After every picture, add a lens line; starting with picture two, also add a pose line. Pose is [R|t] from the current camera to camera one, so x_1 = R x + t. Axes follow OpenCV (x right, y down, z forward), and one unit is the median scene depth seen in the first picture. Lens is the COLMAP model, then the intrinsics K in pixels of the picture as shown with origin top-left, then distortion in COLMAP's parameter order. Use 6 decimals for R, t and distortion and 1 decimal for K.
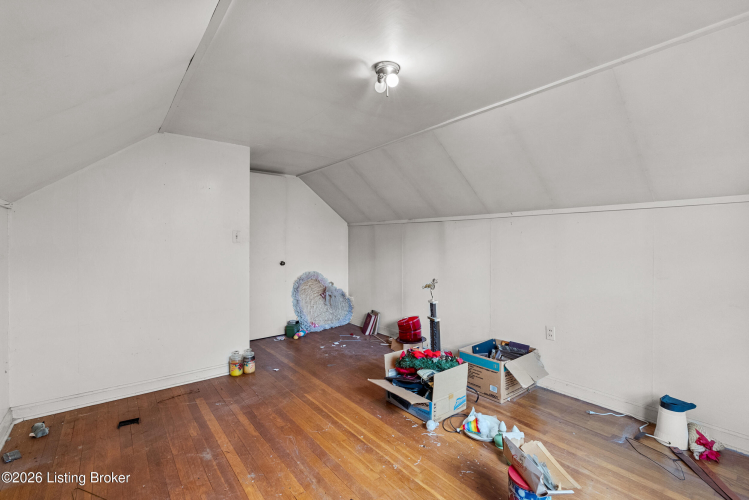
lens RADIAL K [[342.8, 0, 376.2], [0, 342.8, 246.1], [0, 0, 1]] dist [-0.000997, 0.000540]
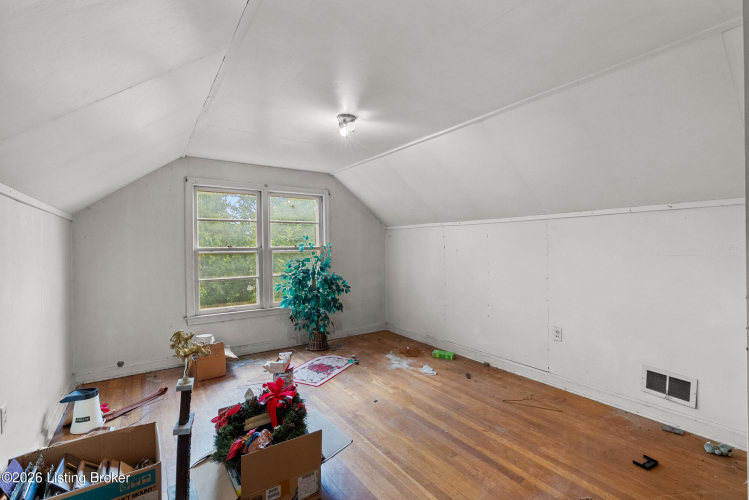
lens RADIAL K [[342.8, 0, 376.2], [0, 342.8, 246.1], [0, 0, 1]] dist [-0.000997, 0.000540]
pose [[-0.997586, 0.007590, 0.069028, -0.147260], [0.007833, 0.999964, 0.003259, -0.012160], [-0.069001, 0.003792, -0.997609, 2.007840]]
